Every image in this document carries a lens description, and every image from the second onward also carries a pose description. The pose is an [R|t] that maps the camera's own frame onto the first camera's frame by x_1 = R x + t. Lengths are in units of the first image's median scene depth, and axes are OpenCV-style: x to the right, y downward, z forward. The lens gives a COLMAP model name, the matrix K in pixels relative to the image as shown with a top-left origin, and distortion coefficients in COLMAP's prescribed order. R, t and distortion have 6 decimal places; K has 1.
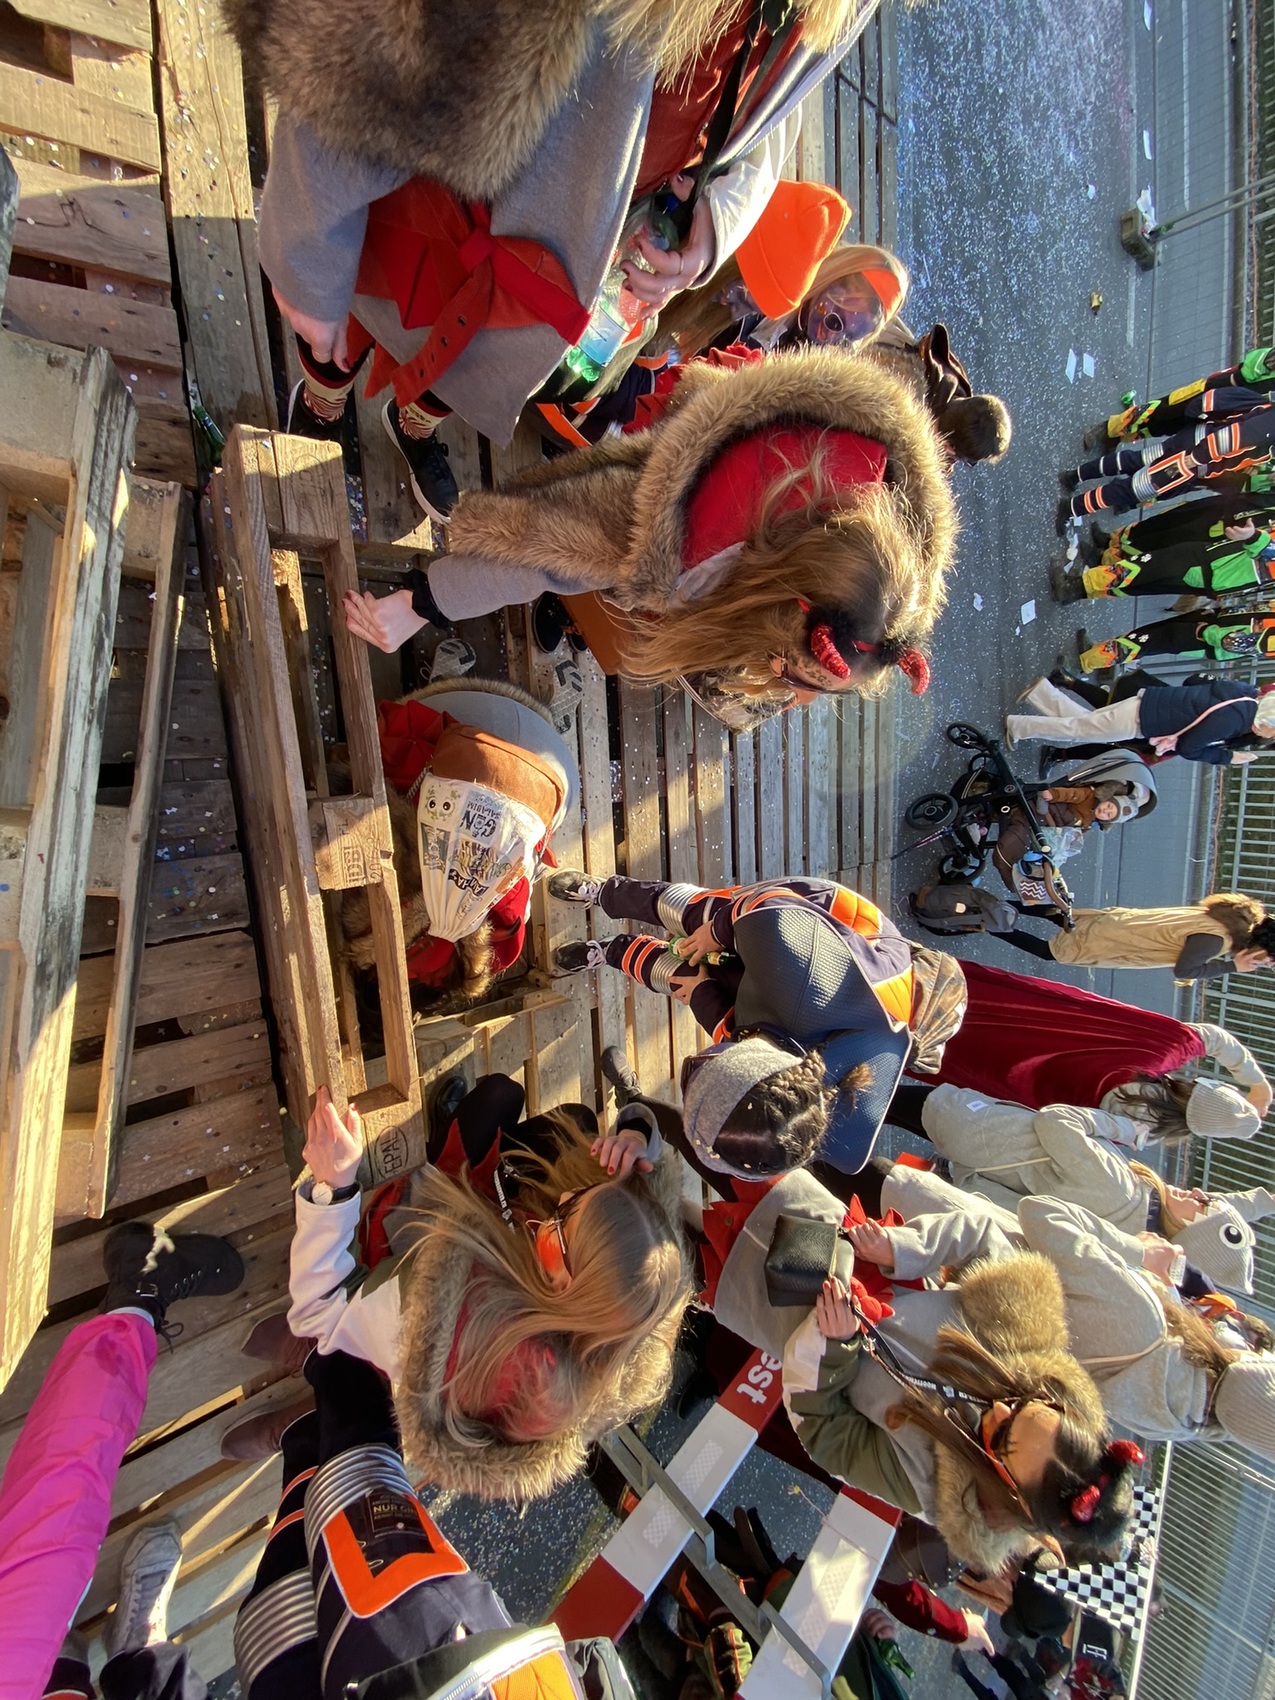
lens RADIAL K [[684.2, 0, 631.4], [0, 684.2, 840.7], [0, 0, 1]] dist [0.020959, -0.018972]
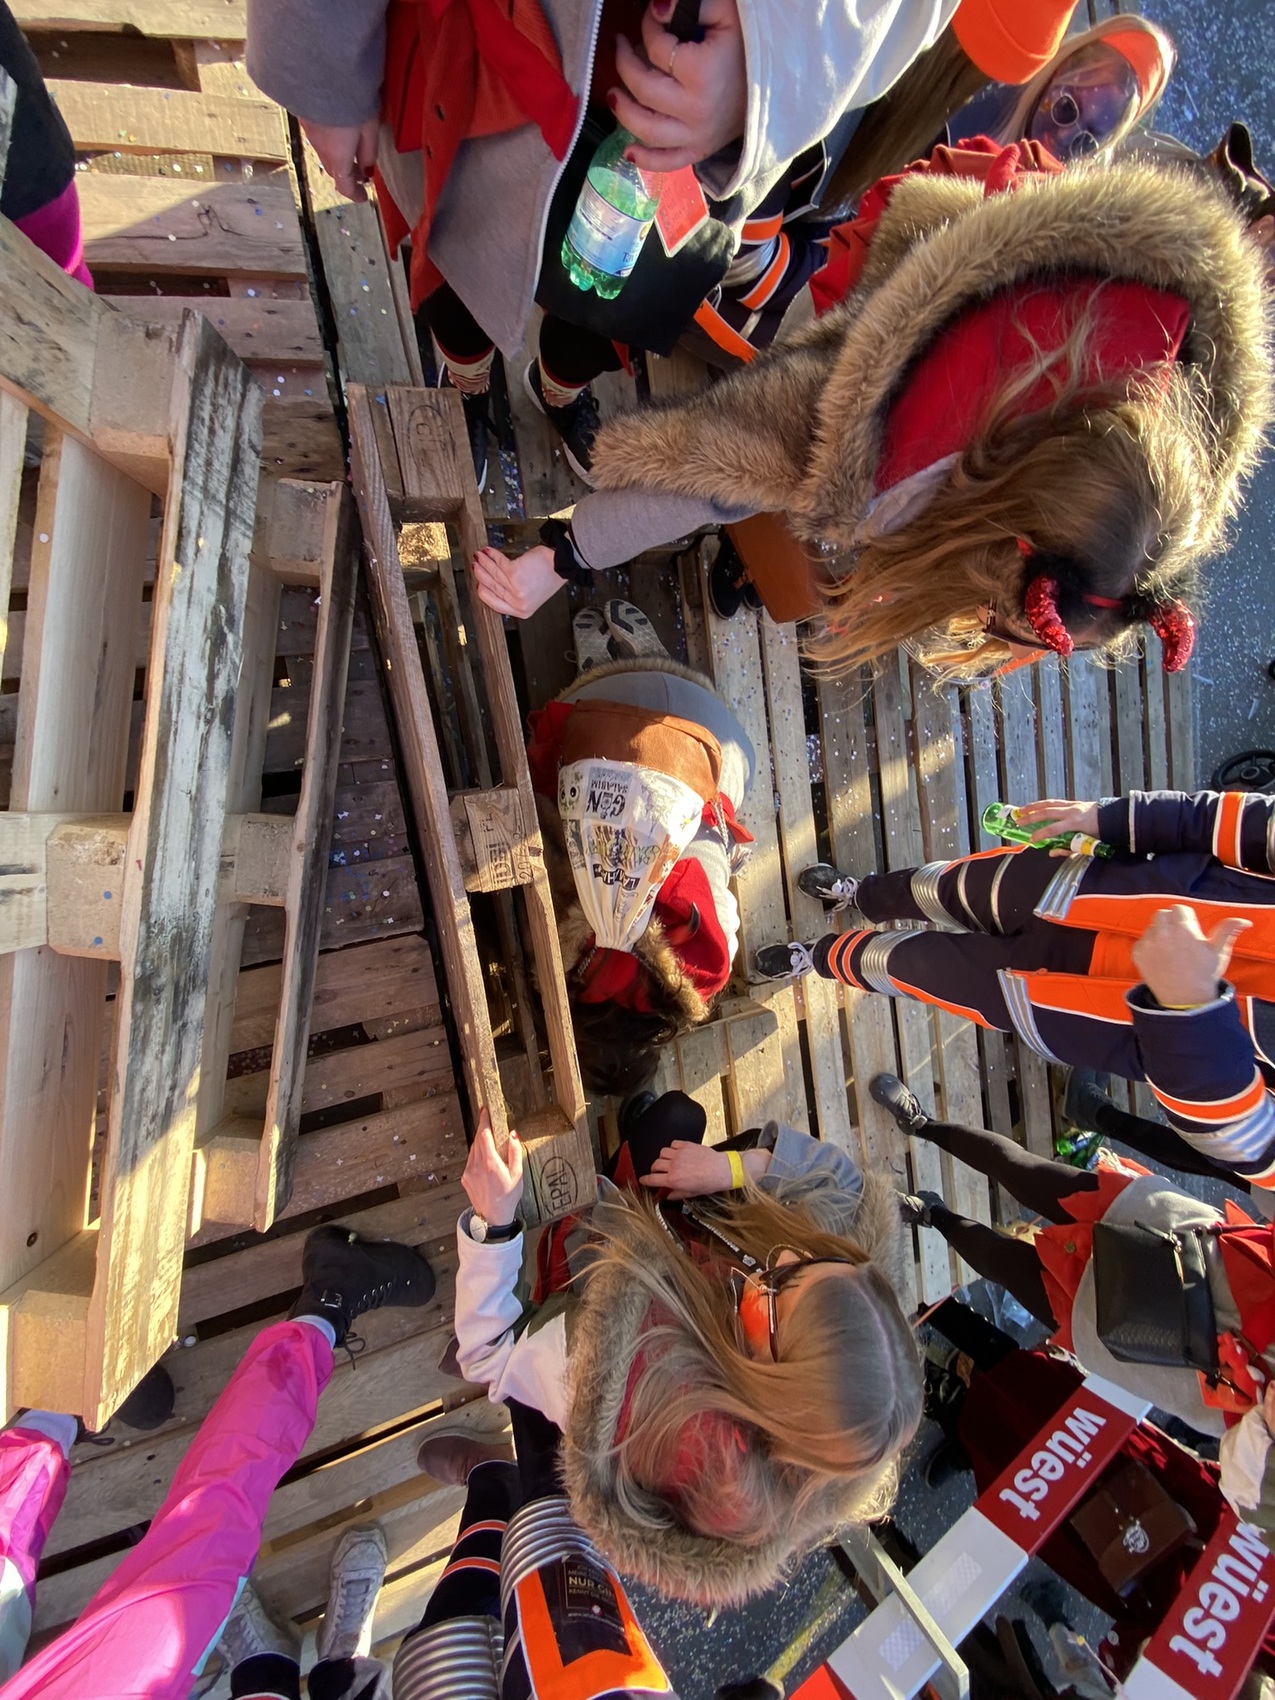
lens RADIAL K [[677.4, 0, 630.9], [0, 677.4, 842.8], [0, 0, 1]] dist [0.025720, -0.024340]
pose [[0.950558, -0.041810, -0.307719, 0.024672], [0.043830, 0.999039, -0.000349, 0.013928], [0.307437, -0.013155, 0.951477, 0.181013]]
